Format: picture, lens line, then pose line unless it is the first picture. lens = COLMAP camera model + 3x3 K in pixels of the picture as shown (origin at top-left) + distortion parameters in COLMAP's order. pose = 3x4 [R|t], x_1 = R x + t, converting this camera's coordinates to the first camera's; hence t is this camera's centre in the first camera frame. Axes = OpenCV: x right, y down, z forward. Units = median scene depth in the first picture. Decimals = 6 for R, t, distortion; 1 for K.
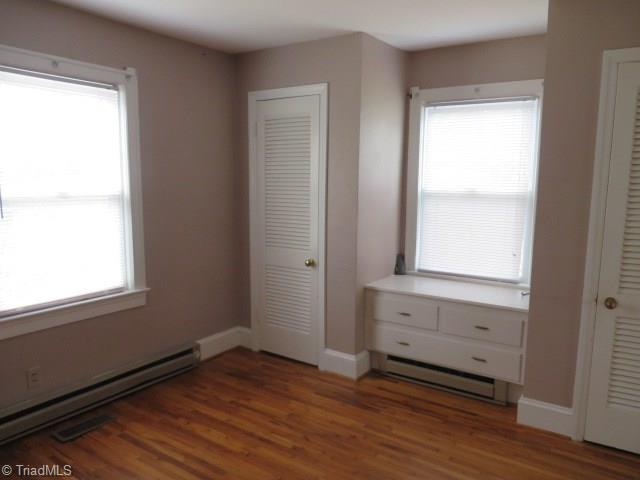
lens RADIAL K [[479.9, 0, 317.8], [0, 479.9, 242.9], [0, 0, 1]] dist [-0.018874, 0.016780]
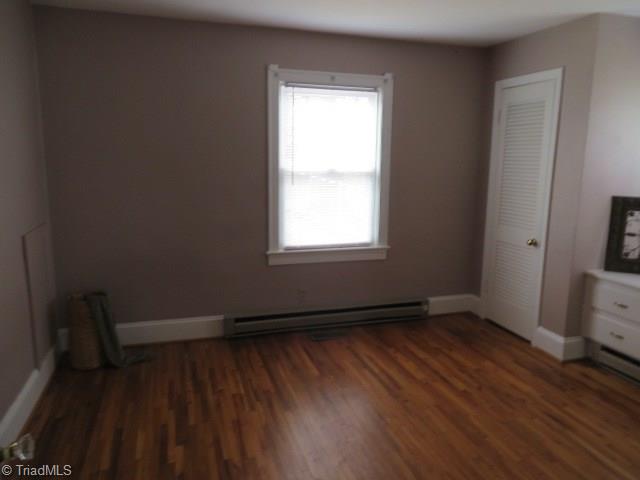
lens RADIAL K [[479.9, 0, 319.3], [0, 479.9, 240.1], [0, 0, 1]] dist [-0.018874, 0.016780]
pose [[0.781773, 0.110216, -0.613746, 0.287584], [-0.091838, 0.993873, 0.061499, 0.016900], [0.616763, 0.008287, 0.787105, -0.119627]]
